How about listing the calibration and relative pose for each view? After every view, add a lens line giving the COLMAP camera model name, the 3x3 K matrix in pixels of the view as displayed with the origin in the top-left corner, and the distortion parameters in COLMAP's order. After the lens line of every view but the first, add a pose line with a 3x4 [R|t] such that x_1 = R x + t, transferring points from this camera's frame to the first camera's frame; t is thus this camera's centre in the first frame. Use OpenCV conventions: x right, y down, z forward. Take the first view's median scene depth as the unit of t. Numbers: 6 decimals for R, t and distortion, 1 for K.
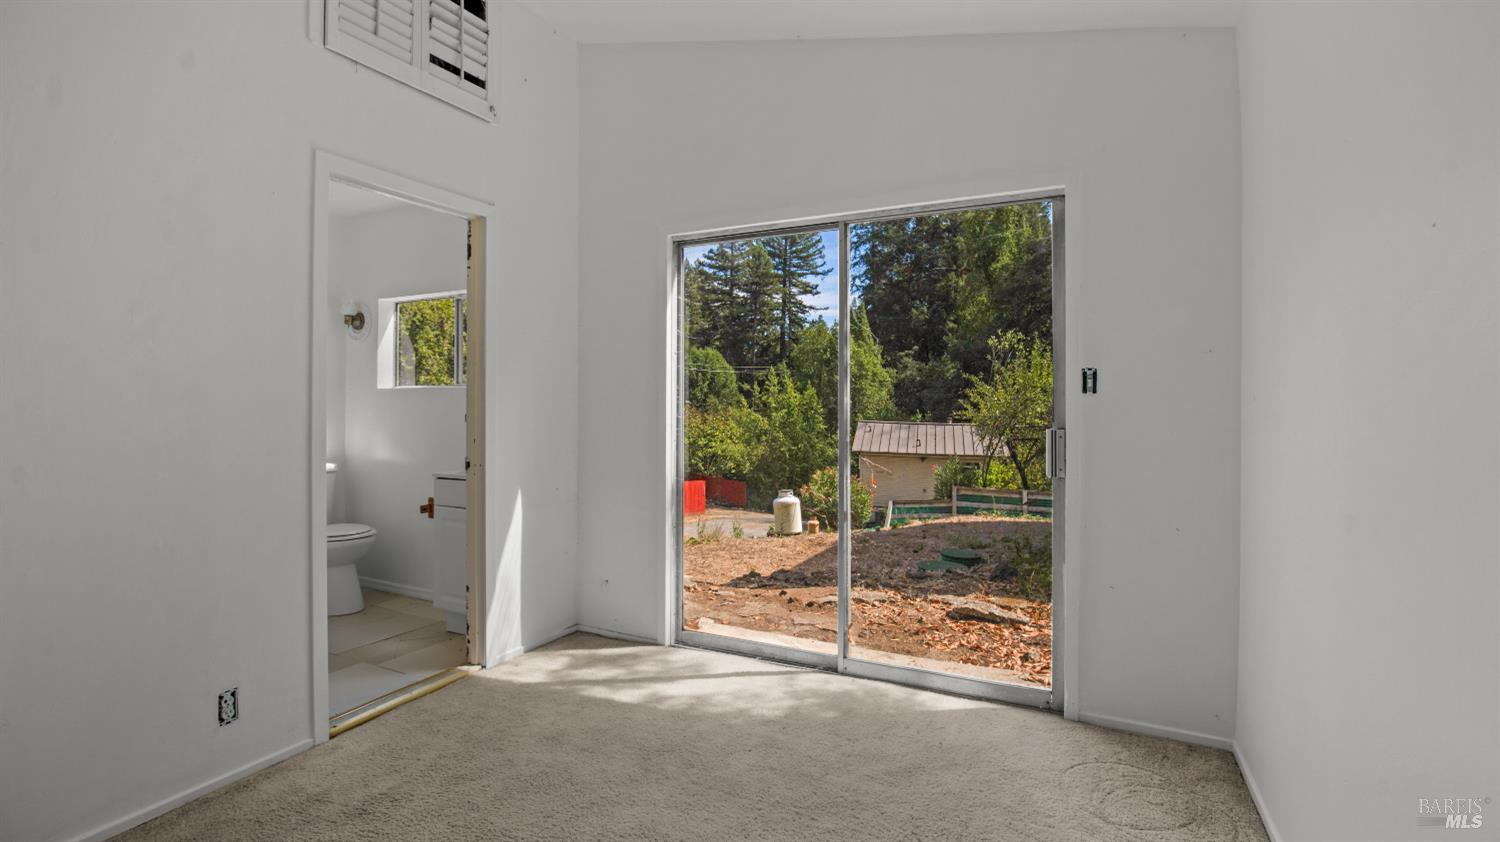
lens RADIAL K [[705.0, 0, 769.2], [0, 705.0, 389.0], [0, 0, 1]] dist [-0.030139, 0.004058]
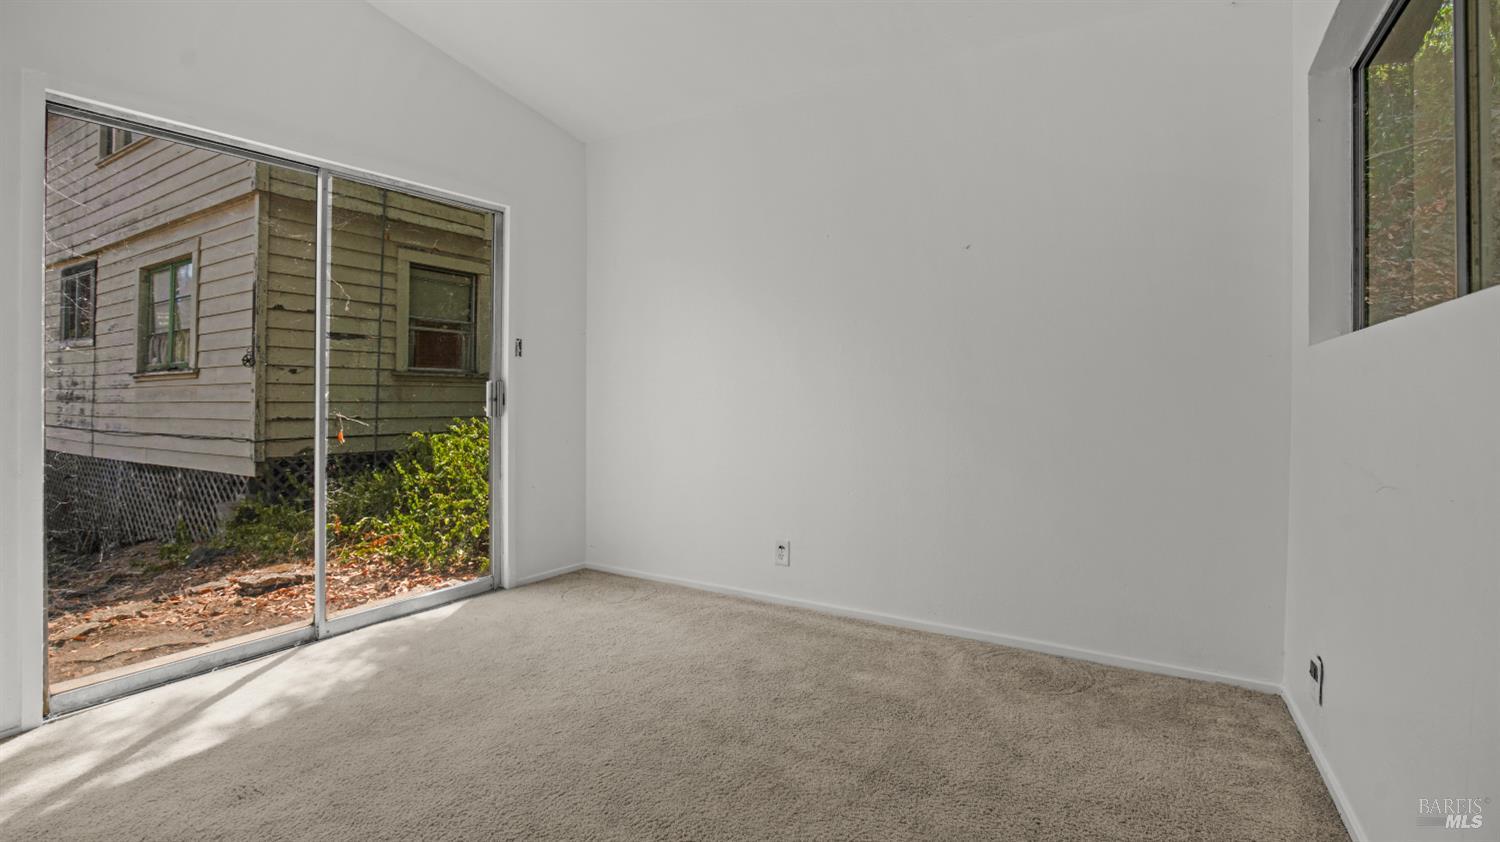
lens RADIAL K [[705.0, 0, 775.6], [0, 705.0, 387.5], [0, 0, 1]] dist [-0.030139, 0.004058]
pose [[0.070389, -0.002879, 0.997515, -0.872067], [-0.012096, 0.999920, 0.003739, 0.054117], [-0.997446, -0.012330, 0.070349, 0.347172]]
